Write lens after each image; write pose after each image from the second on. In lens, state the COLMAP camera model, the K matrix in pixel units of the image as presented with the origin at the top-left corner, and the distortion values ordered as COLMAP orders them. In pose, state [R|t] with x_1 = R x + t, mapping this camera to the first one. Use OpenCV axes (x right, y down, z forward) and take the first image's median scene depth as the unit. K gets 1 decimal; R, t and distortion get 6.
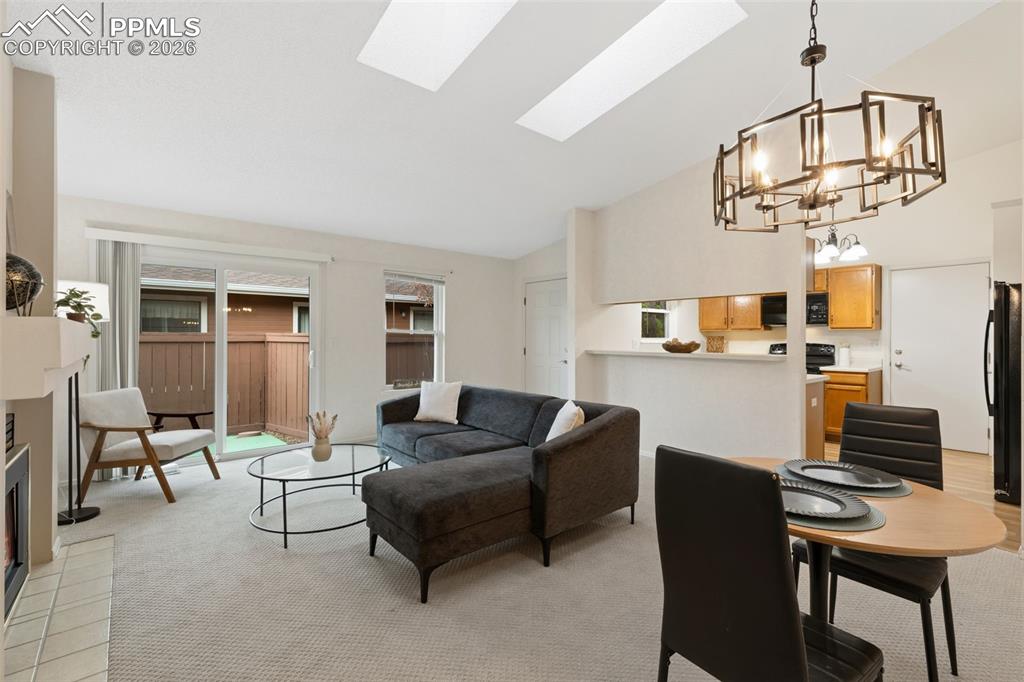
lens RADIAL K [[454.4, 0, 510.9], [0, 454.4, 333.1], [0, 0, 1]] dist [0.000004, -0.000491]
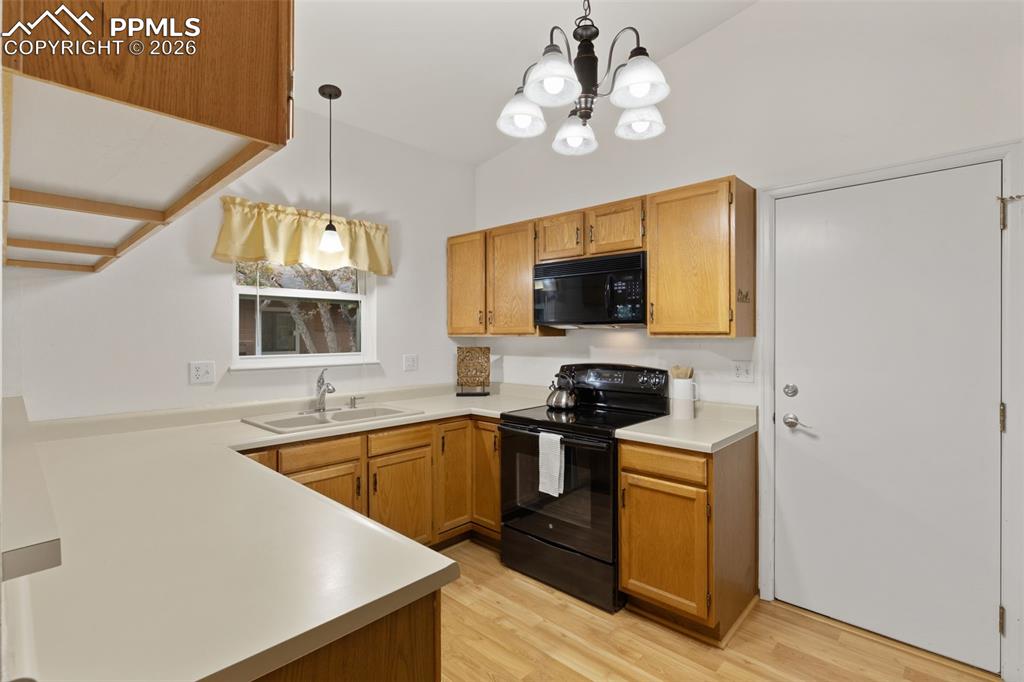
lens RADIAL K [[469.9, 0, 512.2], [0, 469.9, 337.9], [0, 0, 1]] dist [-0.000065, -0.000182]
pose [[0.992654, -0.003738, 0.120929, 0.523483], [0.002418, 0.999936, 0.011061, -0.012140], [-0.120962, -0.010687, 0.992600, 0.576884]]
